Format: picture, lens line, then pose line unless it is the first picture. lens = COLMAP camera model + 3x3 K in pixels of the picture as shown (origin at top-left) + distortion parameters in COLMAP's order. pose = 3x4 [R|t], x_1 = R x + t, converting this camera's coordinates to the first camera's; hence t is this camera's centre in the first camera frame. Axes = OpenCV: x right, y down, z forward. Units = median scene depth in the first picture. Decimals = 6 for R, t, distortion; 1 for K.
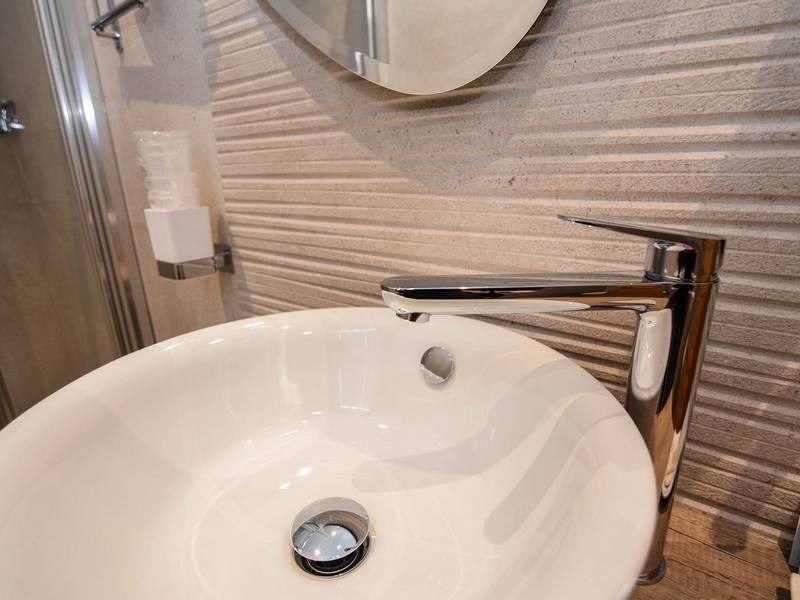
lens RADIAL K [[436.9, 0, 398.6], [0, 436.9, 307.7], [0, 0, 1]] dist [-0.002464, -0.013888]
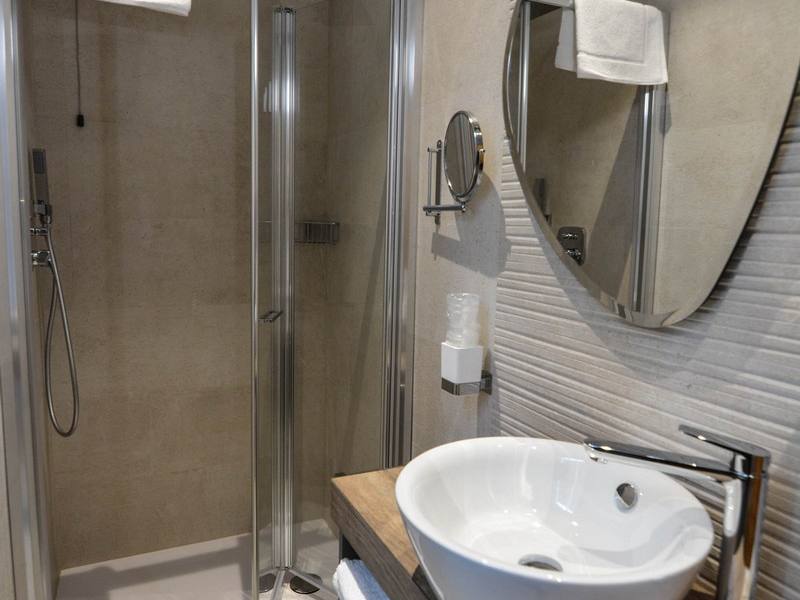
lens RADIAL K [[578.4, 0, 367.6], [0, 578.4, 297.1], [0, 0, 1]] dist [0.007338, -0.033821]
pose [[0.862867, 0.103245, -0.494774, 0.168493], [-0.197930, 0.969755, -0.142824, -0.050478], [0.465064, 0.221169, 0.857205, -0.909455]]
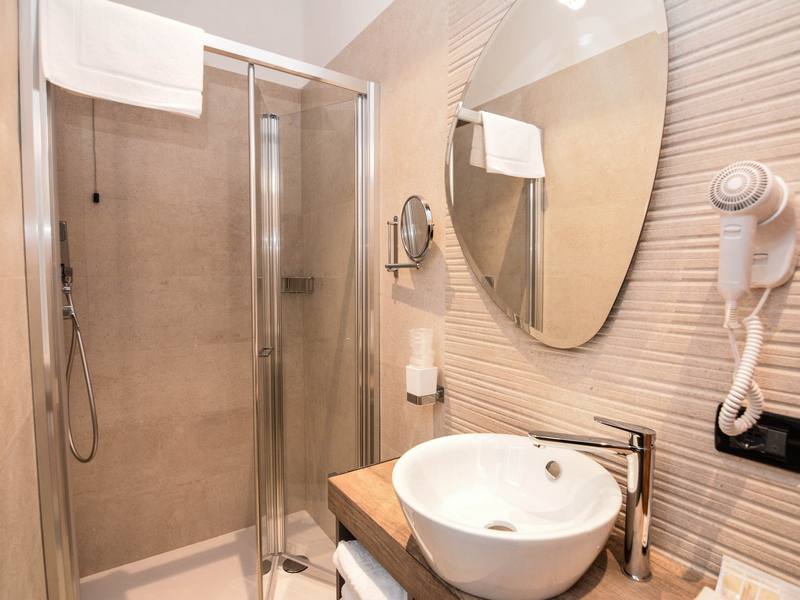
lens RADIAL K [[436.9, 0, 398.6], [0, 436.9, 307.7], [0, 0, 1]] dist [-0.002464, -0.013888]
pose [[0.939093, 0.048735, -0.340191, 0.046143], [-0.130658, 0.966192, -0.222265, -0.041392], [0.317858, 0.253176, 0.913711, -0.964978]]
